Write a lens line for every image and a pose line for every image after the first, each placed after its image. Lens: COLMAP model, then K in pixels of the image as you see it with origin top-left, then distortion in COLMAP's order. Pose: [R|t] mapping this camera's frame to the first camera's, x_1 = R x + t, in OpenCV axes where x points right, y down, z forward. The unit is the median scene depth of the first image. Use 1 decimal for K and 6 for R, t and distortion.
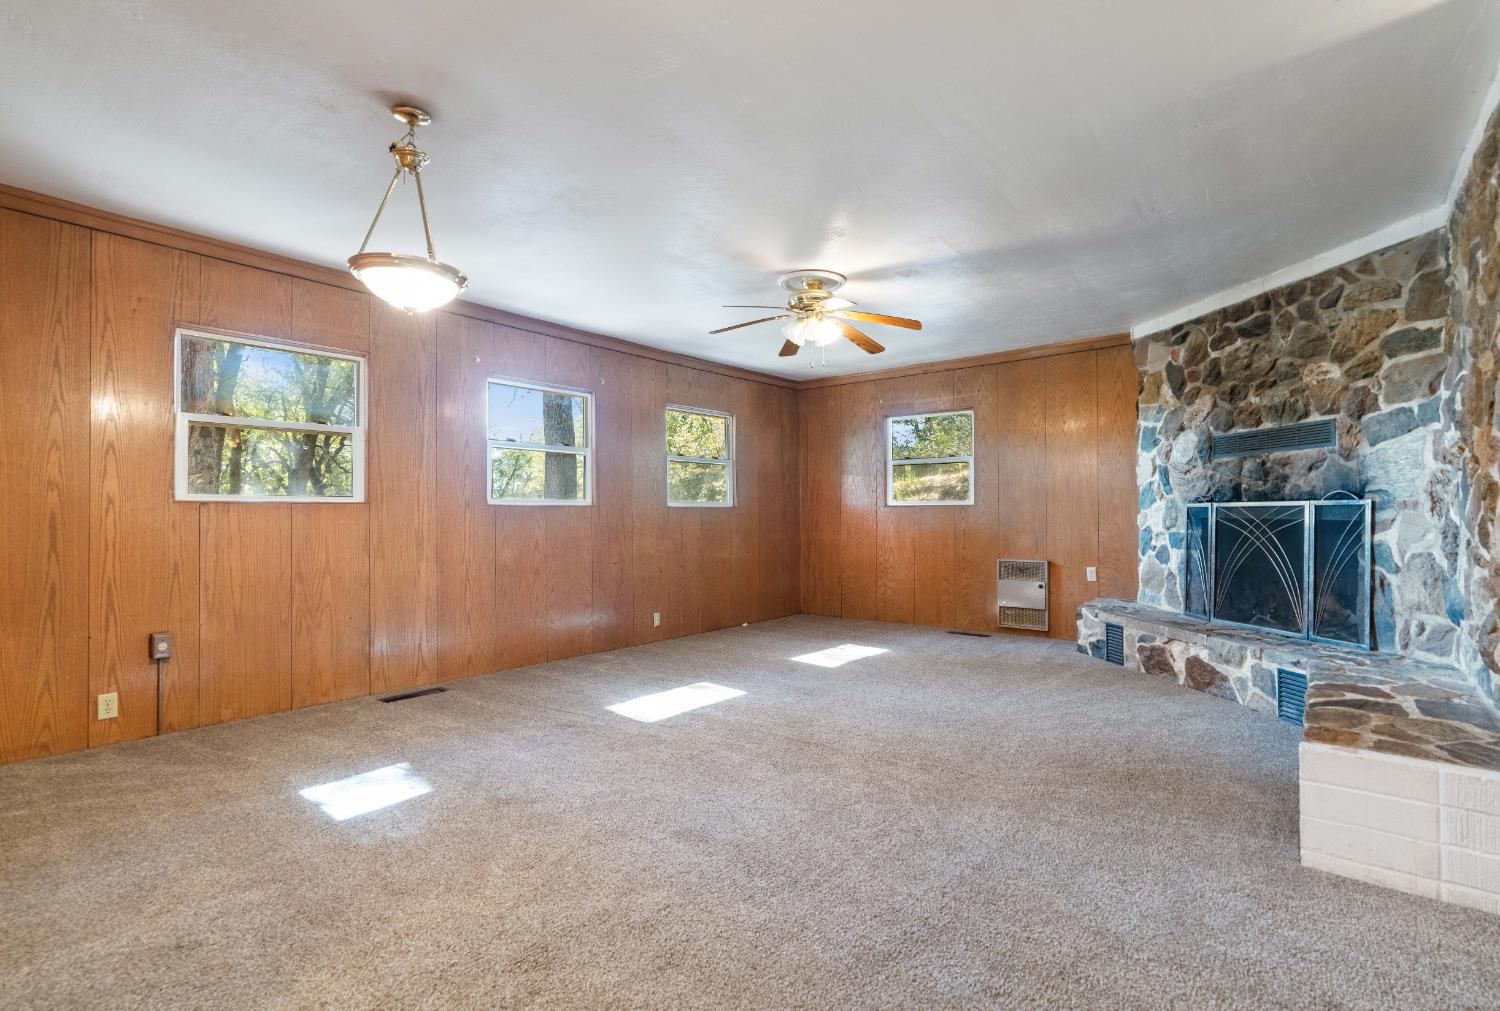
lens RADIAL K [[694.2, 0, 734.3], [0, 694.2, 507.3], [0, 0, 1]] dist [-0.011303, 0.003516]
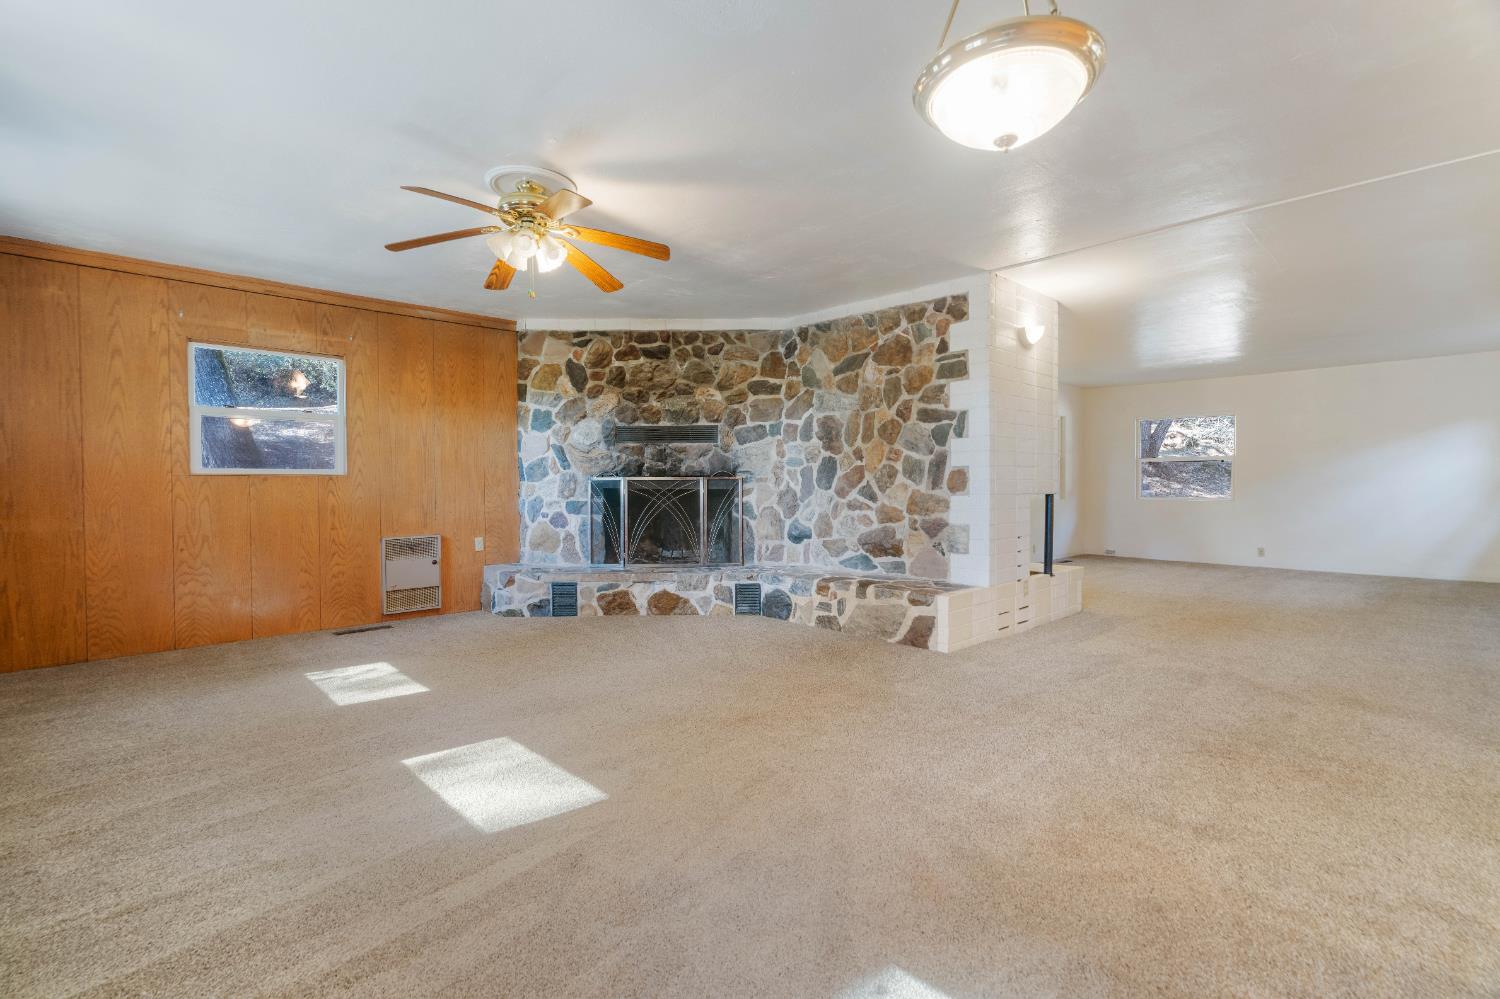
lens RADIAL K [[694.2, 0, 747.9], [0, 694.2, 502.0], [0, 0, 1]] dist [-0.011303, 0.003516]
pose [[0.112640, -0.022626, 0.993378, -0.621121], [-0.006256, 0.999705, 0.023479, 0.008771], [-0.993616, -0.008859, 0.112465, 0.644846]]
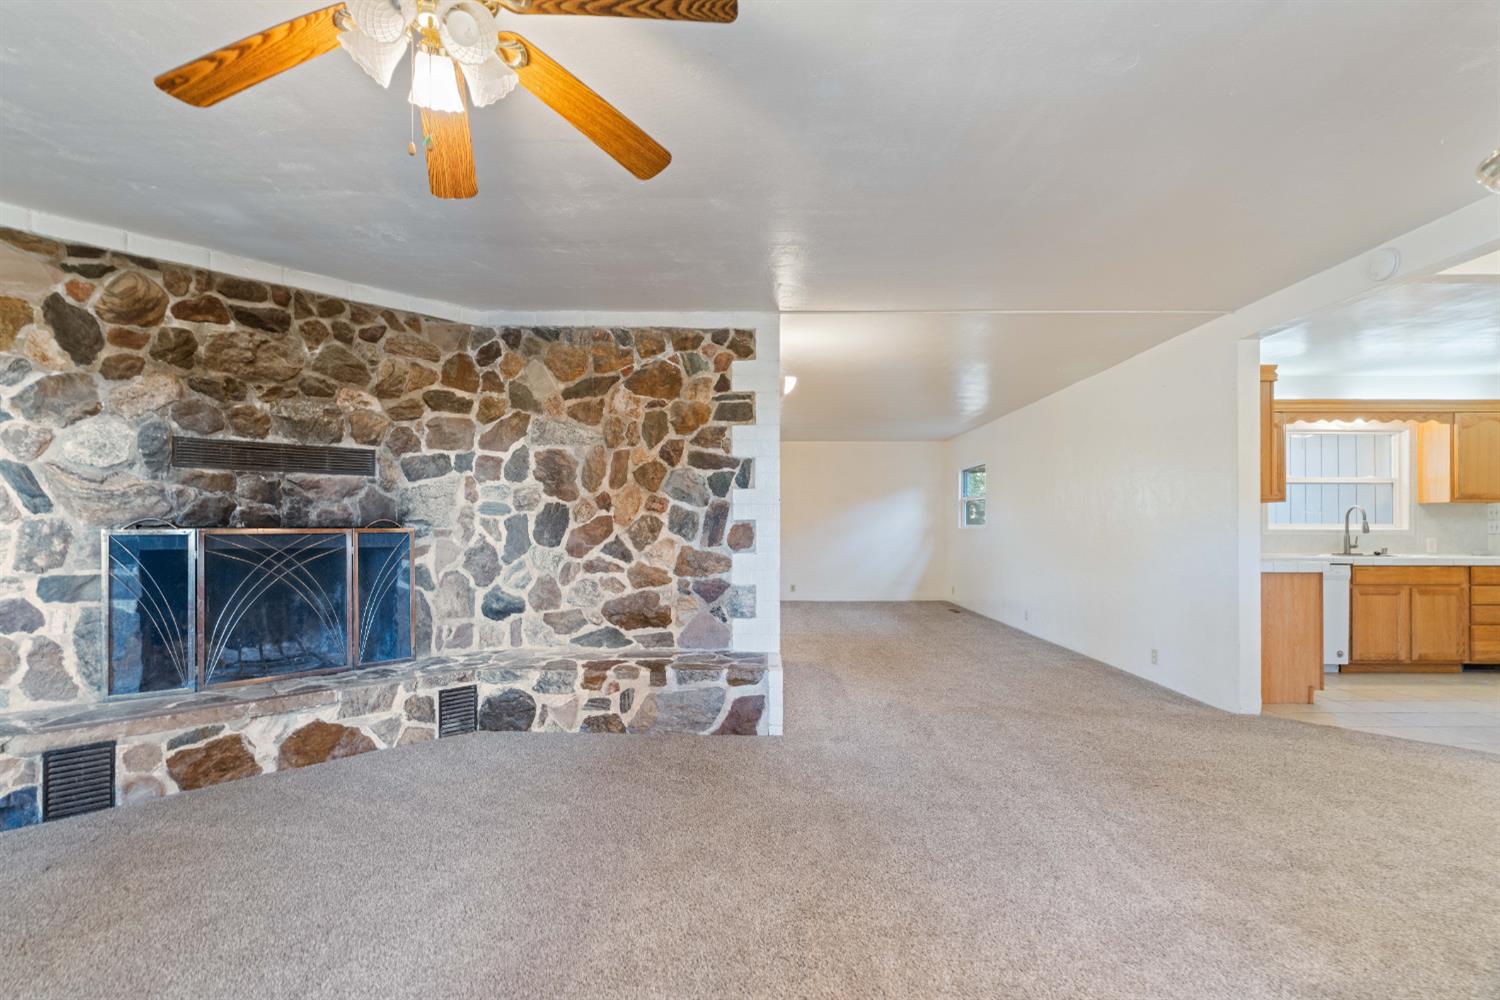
lens RADIAL K [[694.2, 0, 743.0], [0, 694.2, 522.8], [0, 0, 1]] dist [-0.011303, 0.003516]
pose [[-0.633771, 0.003089, 0.773515, -0.251302], [-0.007332, 0.999923, -0.010000, -0.010412], [-0.773486, -0.012009, -0.633699, 1.060967]]
